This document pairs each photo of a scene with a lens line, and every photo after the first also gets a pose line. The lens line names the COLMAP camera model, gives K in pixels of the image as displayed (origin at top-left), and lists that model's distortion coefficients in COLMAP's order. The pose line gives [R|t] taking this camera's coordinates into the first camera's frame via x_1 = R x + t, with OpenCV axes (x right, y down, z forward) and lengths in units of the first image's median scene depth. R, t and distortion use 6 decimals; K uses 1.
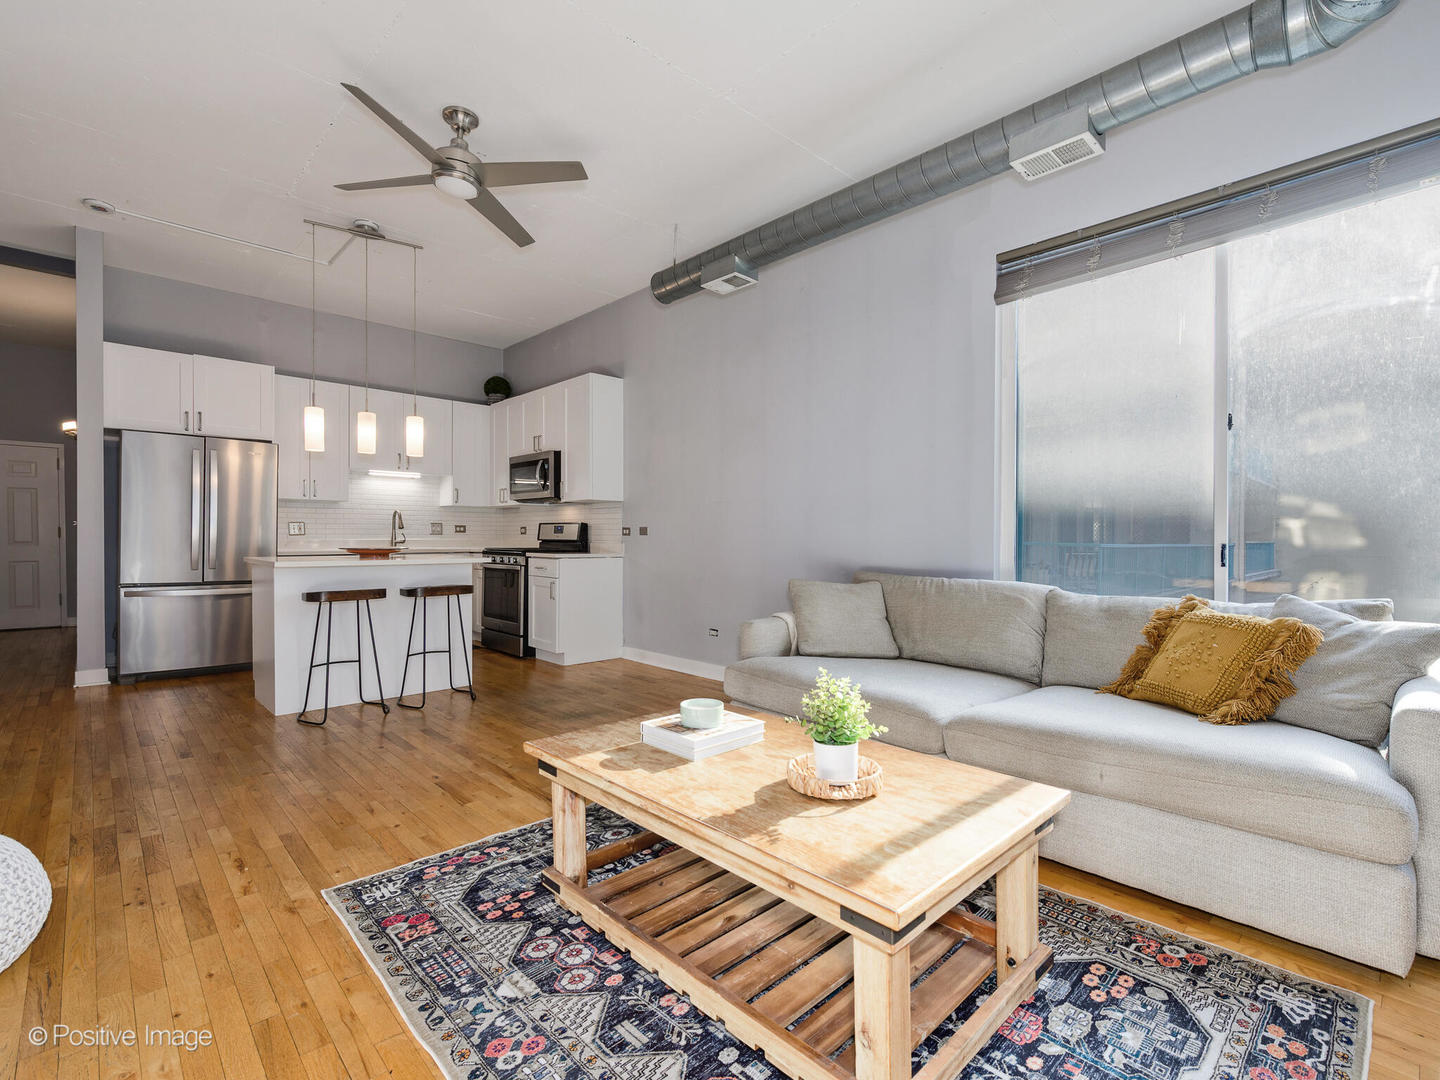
lens RADIAL K [[654.0, 0, 761.9], [0, 654.0, 538.2], [0, 0, 1]] dist [0.000302, 0.000228]
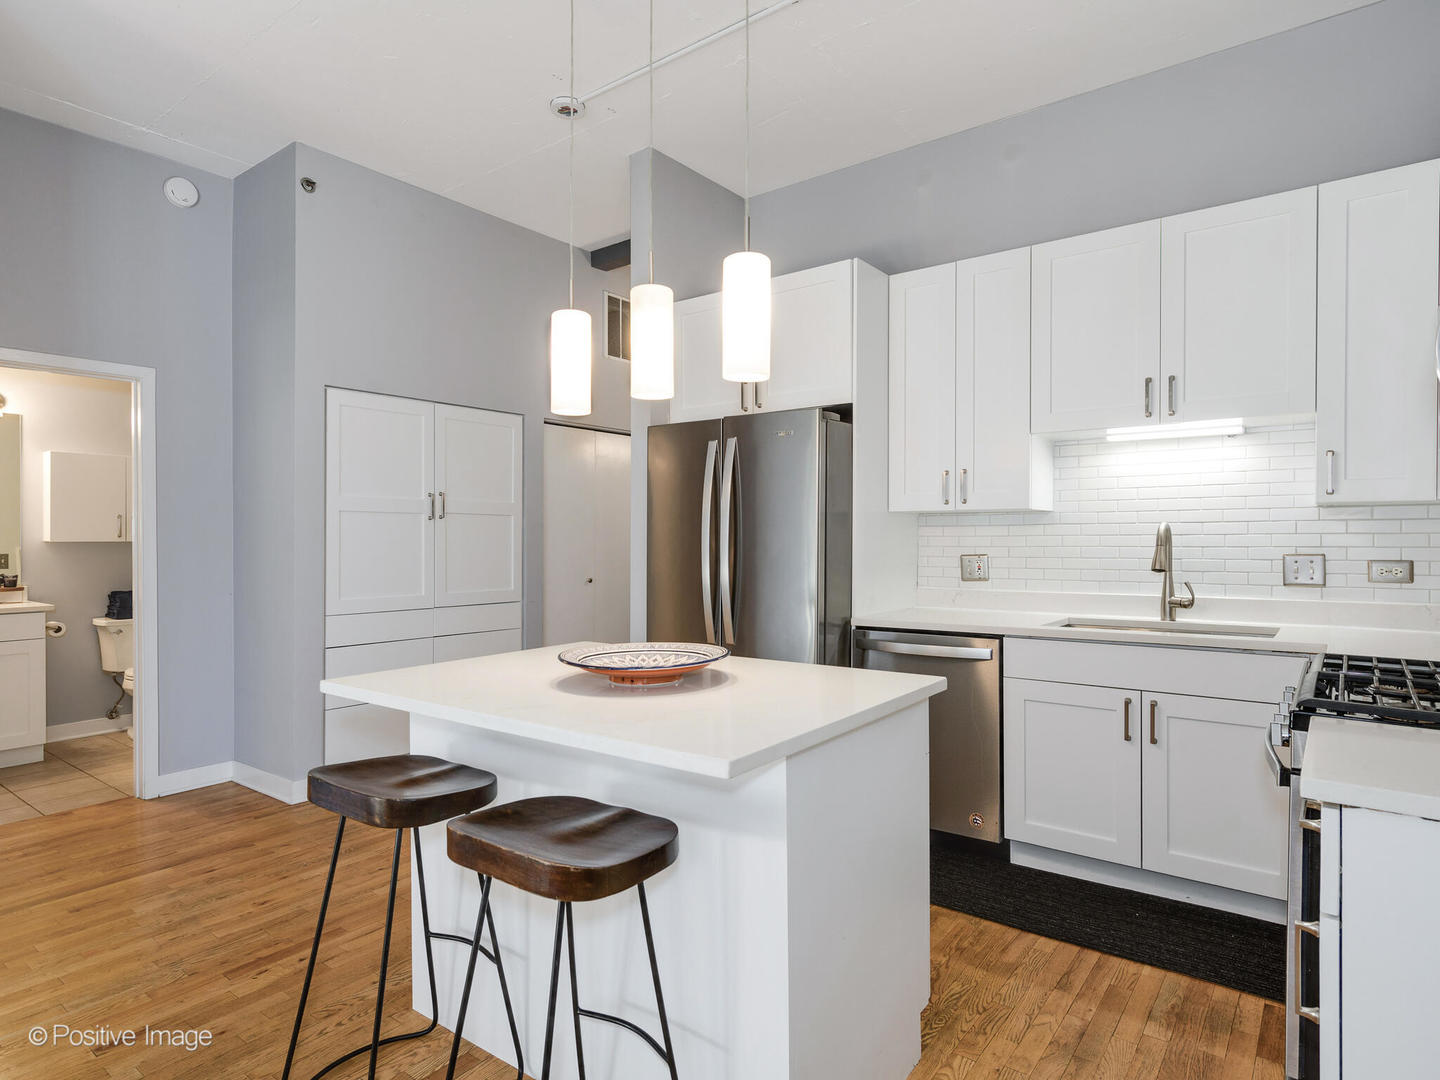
lens RADIAL K [[842.4, 0, 720.0], [0, 842.4, 540.0], [0, 0, 1]] dist [0.001612, 0.001832]
pose [[0.075432, 0.001159, -0.997150, -0.079457], [0.004295, 0.999990, 0.001488, -0.036428], [0.997142, -0.004395, 0.075426, 0.730080]]
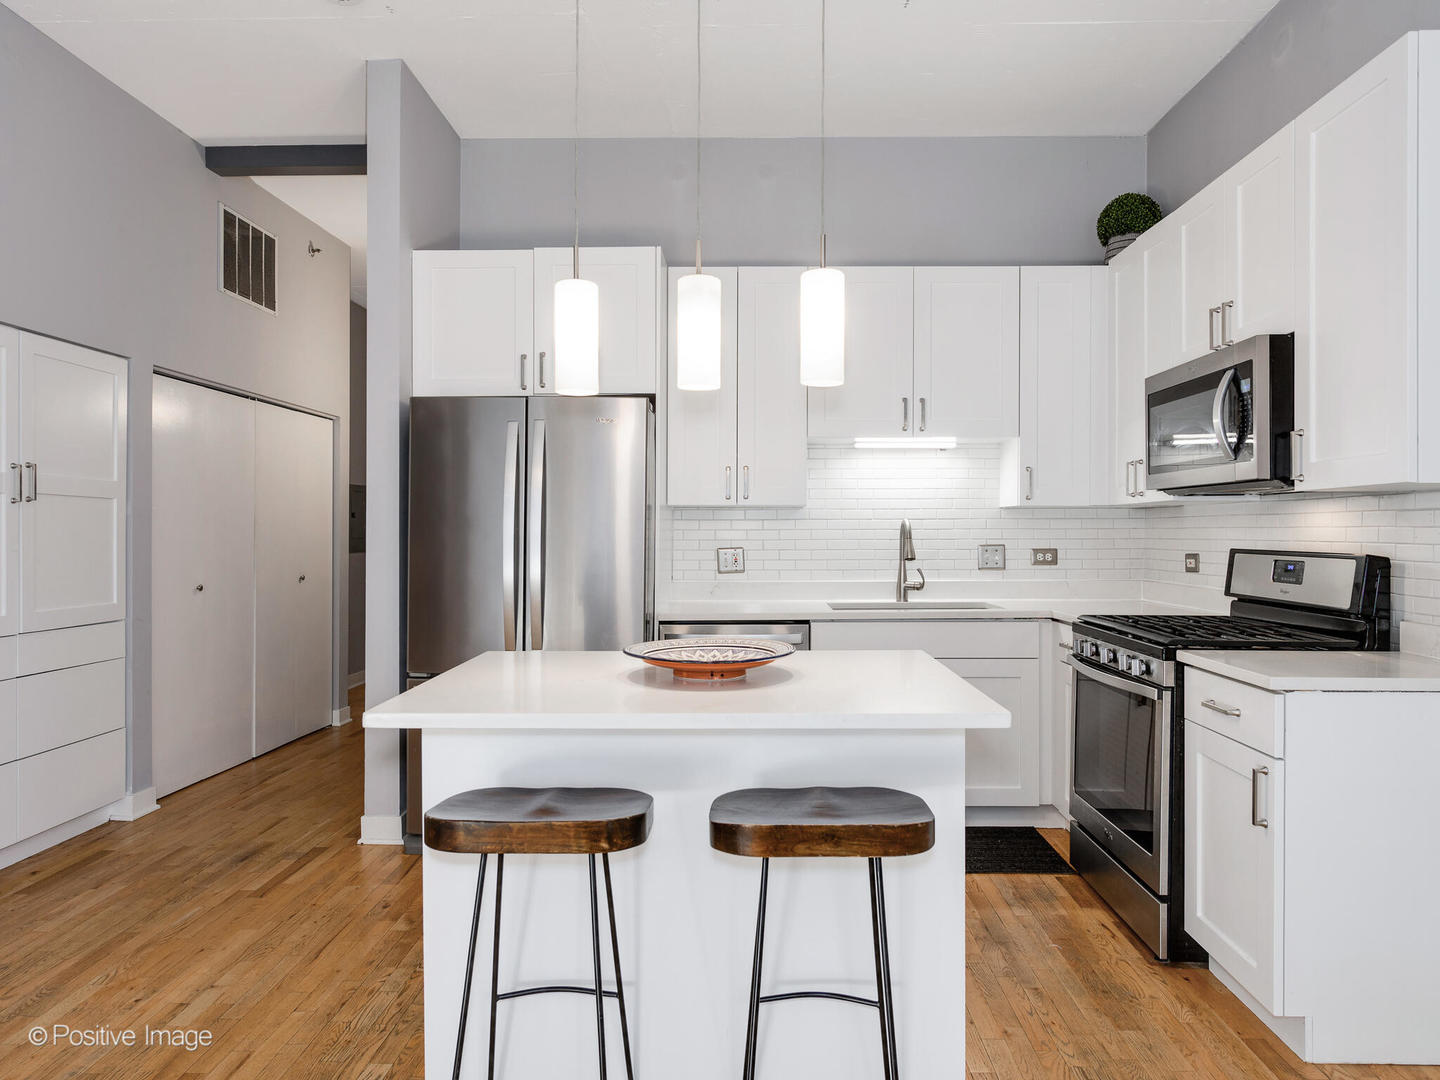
lens RADIAL K [[971.0, 0, 720.0], [0, 971.0, 540.0], [0, 0, 1]] dist [-0.001482, -0.001485]
pose [[0.666834, 0.004066, -0.745196, -0.136498], [0.002560, 0.999967, 0.007747, -0.035839], [0.745202, -0.007074, 0.666801, 0.459645]]
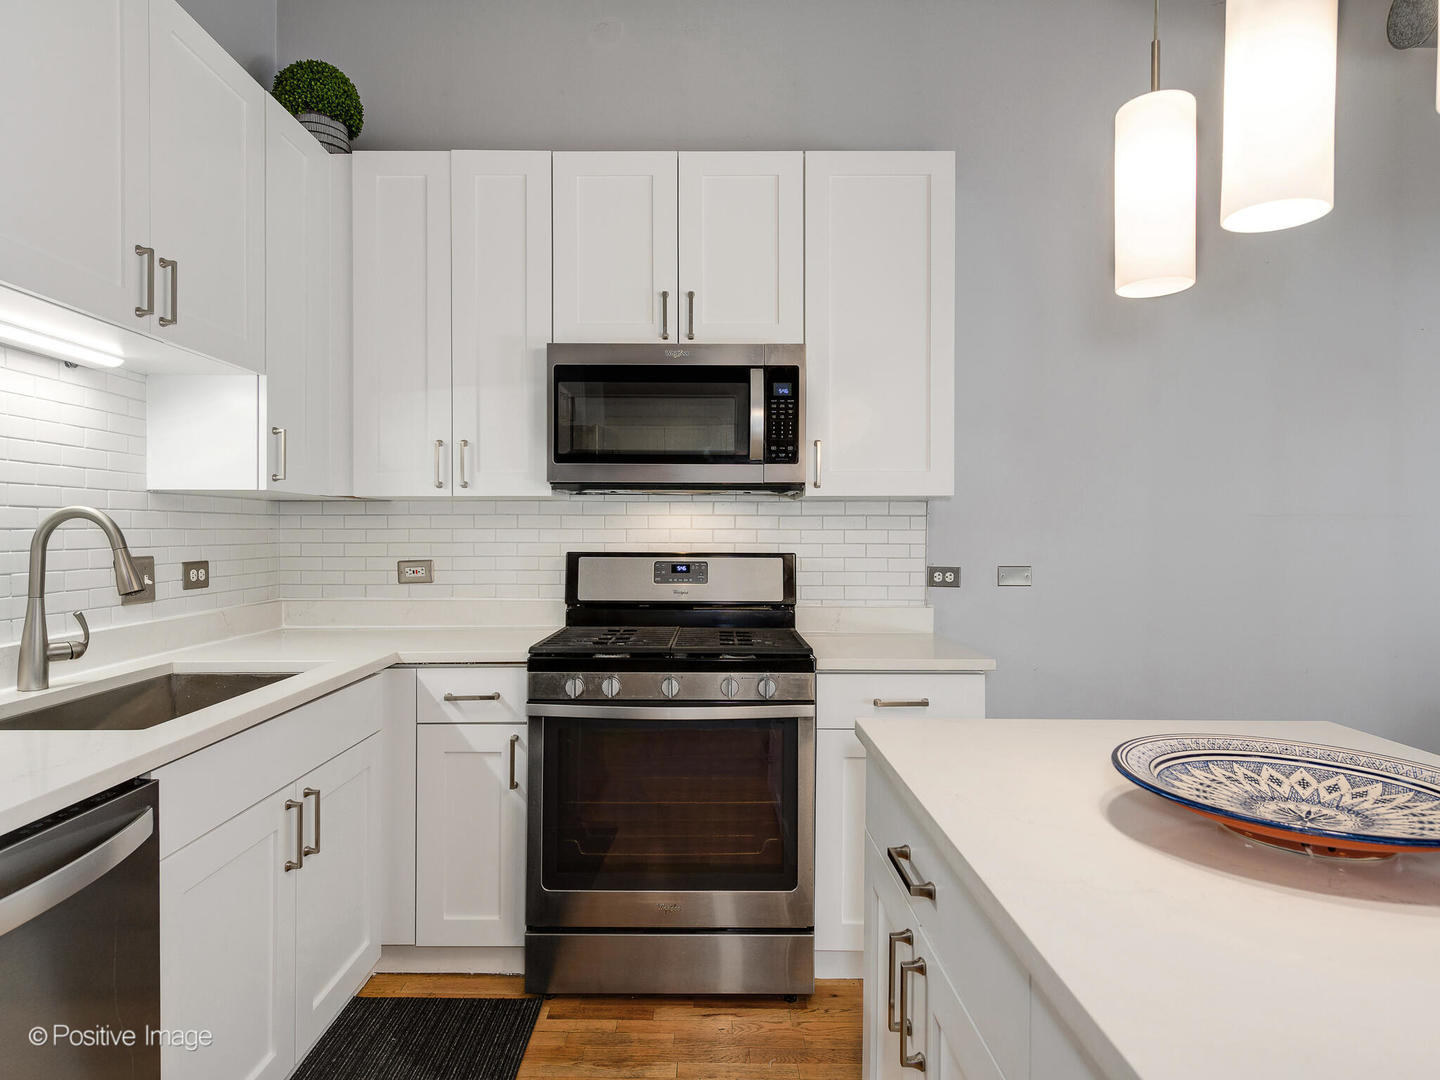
lens RADIAL K [[834.8, 0, 769.7], [0, 834.8, 540.1], [0, 0, 1]] dist [0.000885, 0.000305]
pose [[0.716466, -0.007662, 0.697580, -0.614044], [0.000033, 0.999940, 0.010950, -0.036928], [-0.697622, -0.007822, 0.716423, 0.675420]]
